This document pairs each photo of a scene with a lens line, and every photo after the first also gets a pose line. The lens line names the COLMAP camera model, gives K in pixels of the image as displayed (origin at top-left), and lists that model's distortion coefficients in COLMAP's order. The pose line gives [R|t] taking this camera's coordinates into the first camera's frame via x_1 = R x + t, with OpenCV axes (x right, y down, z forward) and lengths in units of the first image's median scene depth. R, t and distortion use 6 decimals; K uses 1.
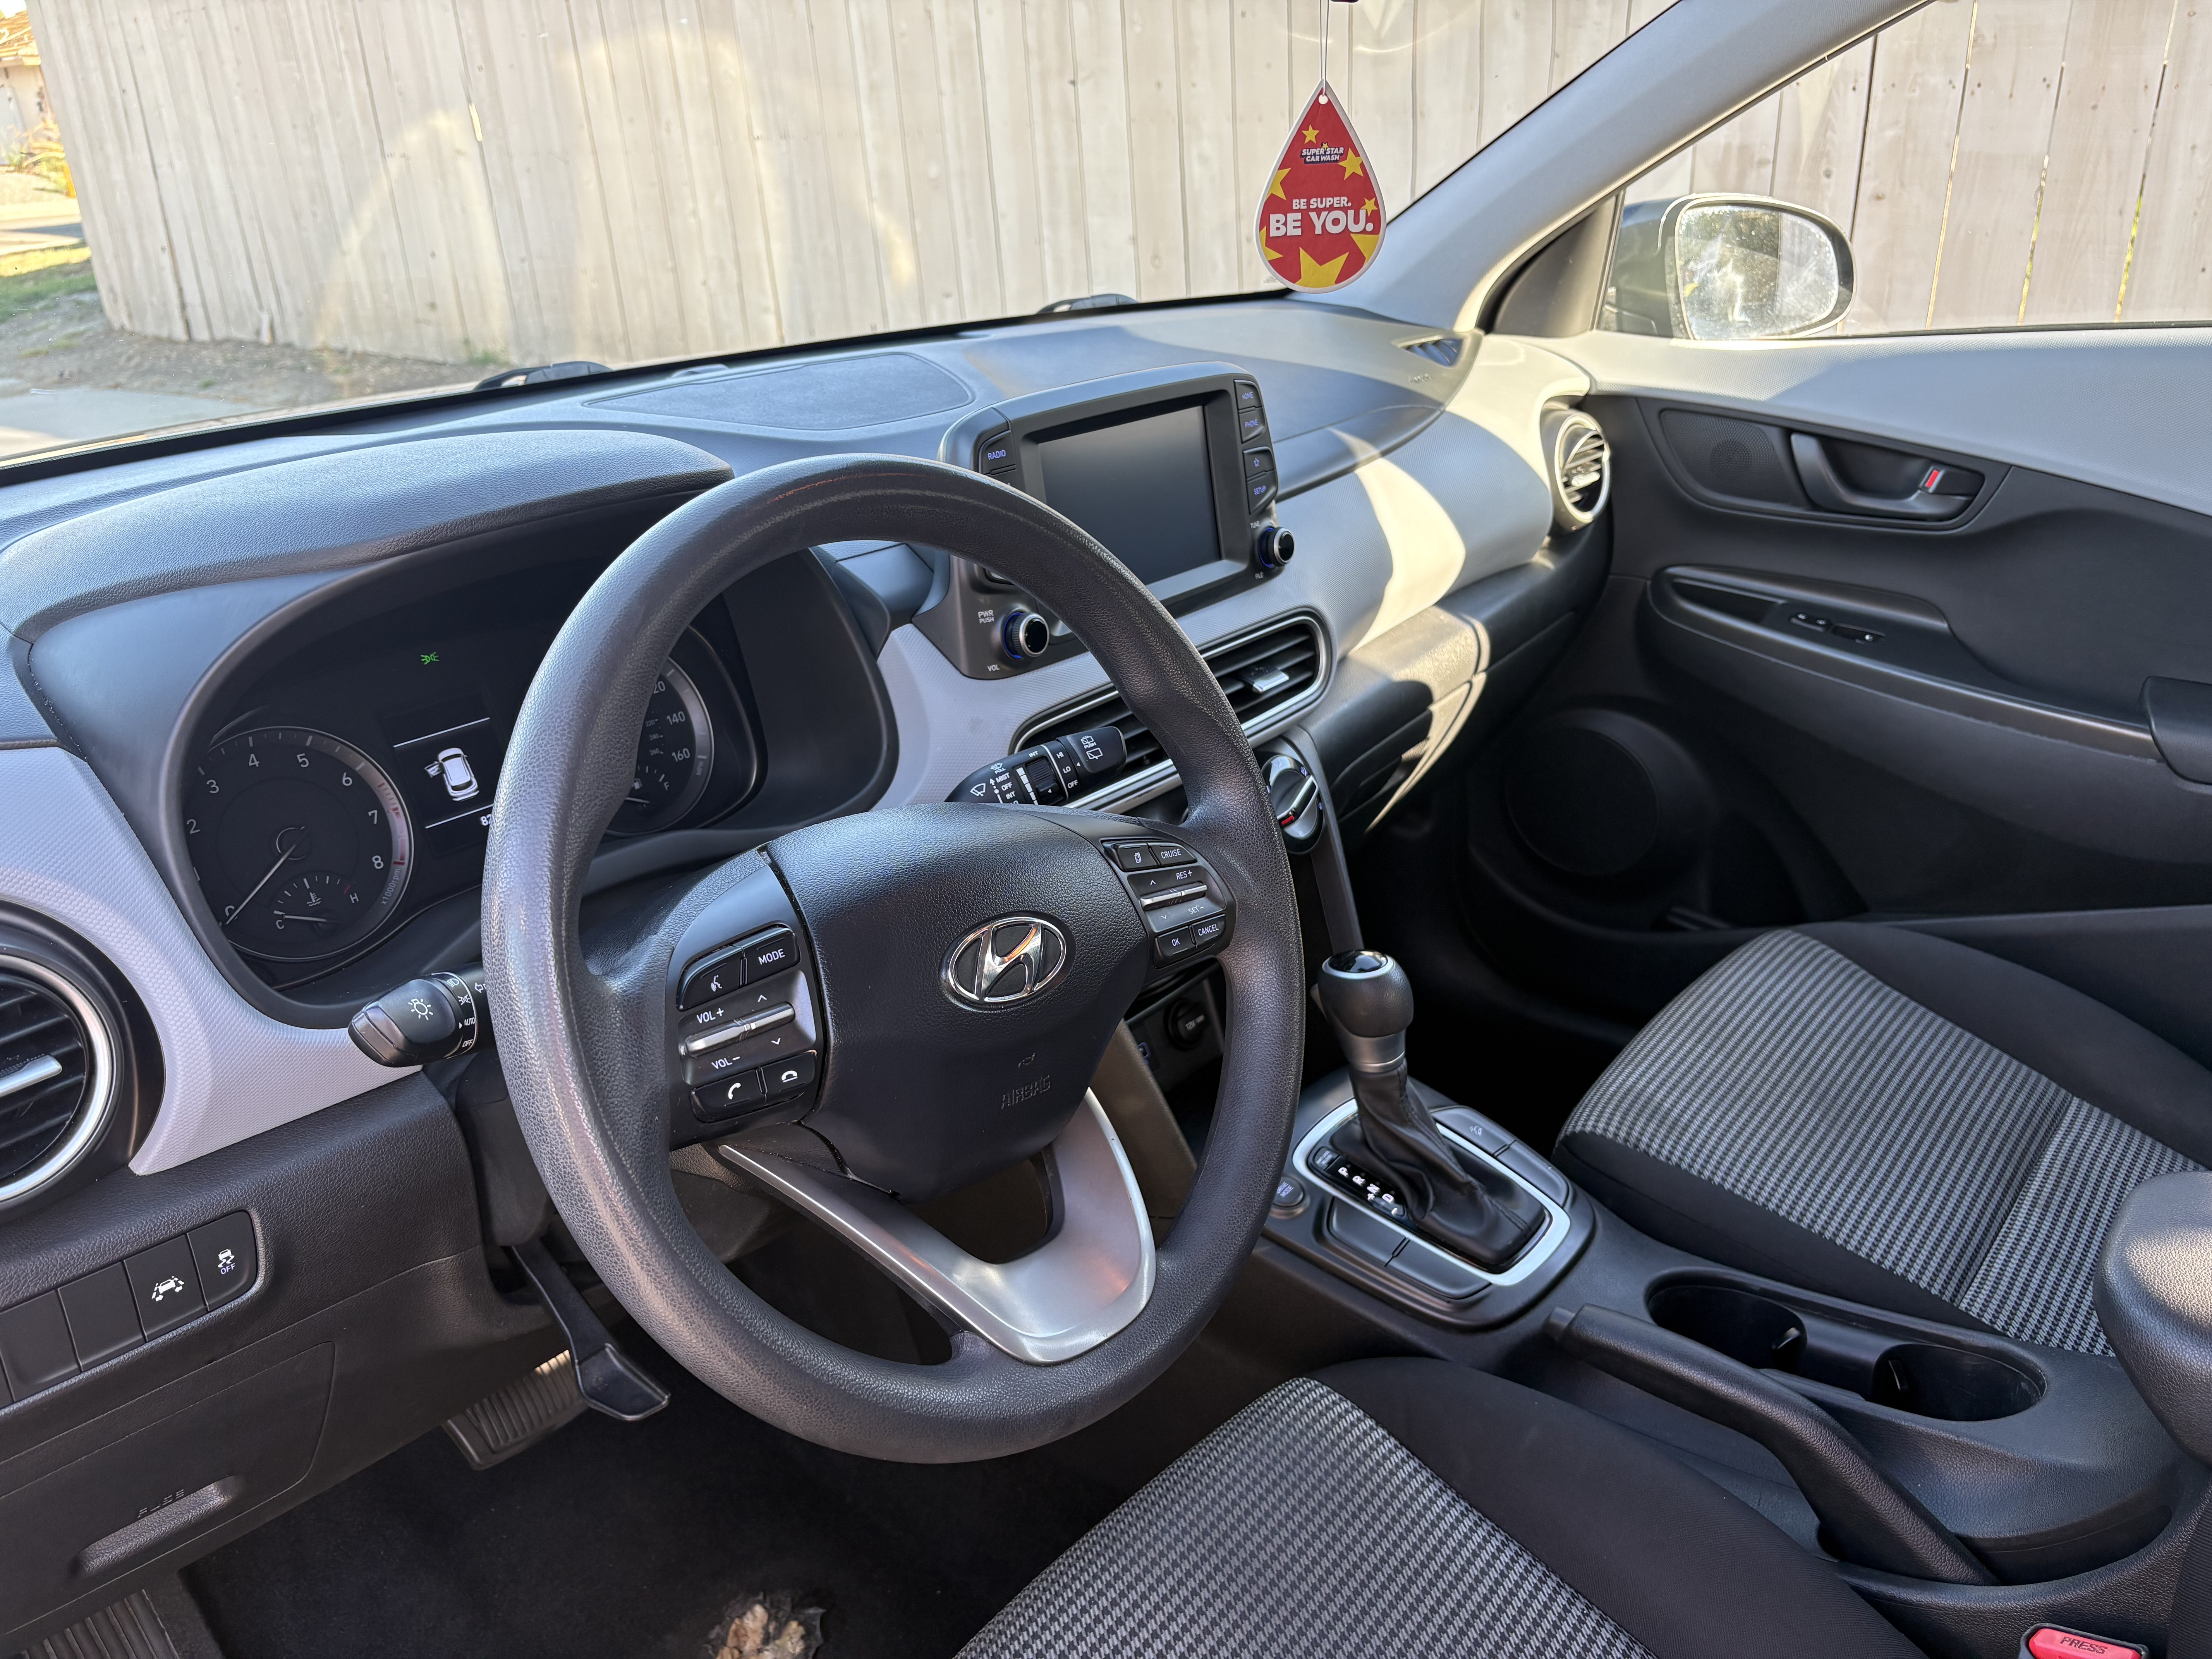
lens RADIAL K [[1661.9, 0, 1110.1], [0, 1661.9, 833.2], [0, 0, 1]] dist [0.006465, -0.006243]
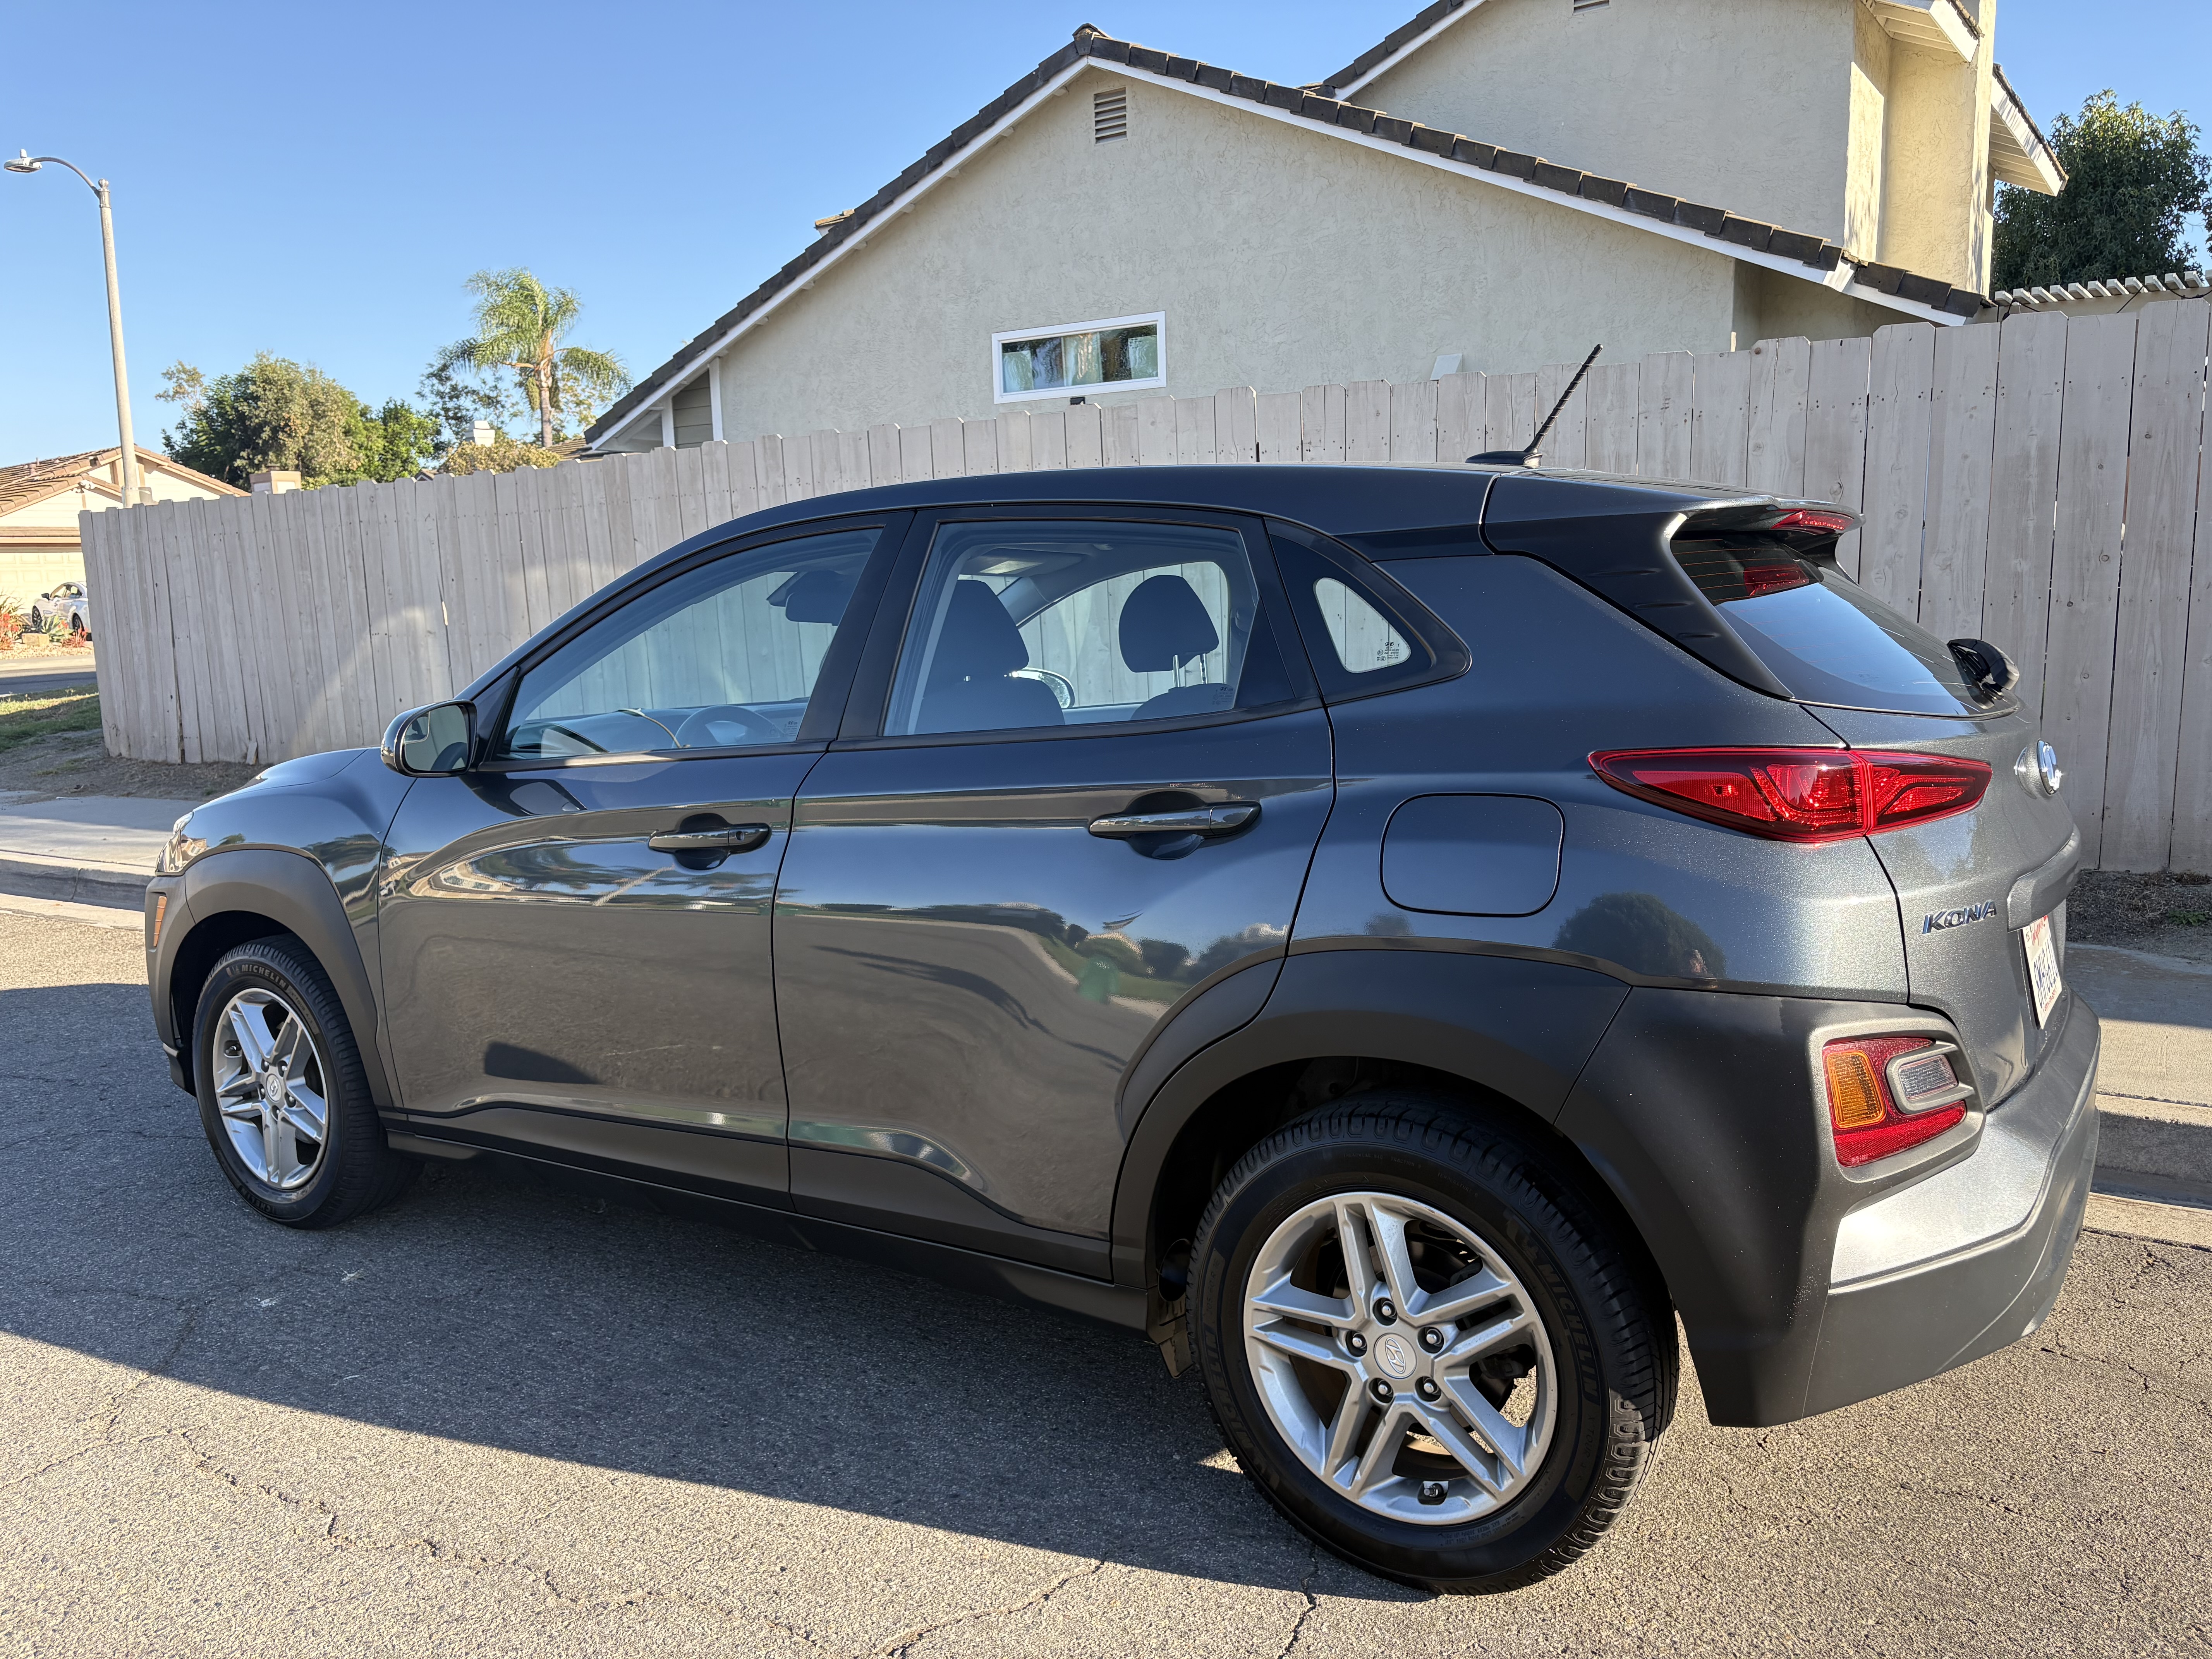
lens RADIAL K [[1661.9, 0, 1108.1], [0, 1661.9, 833.6], [0, 0, 1]] dist [0.006465, -0.006243]
pose [[0.995271, 0.005517, 0.096977, 0.043485], [0.020661, 0.963514, -0.266858, 0.127214], [-0.094911, 0.267600, 0.958844, -0.321808]]
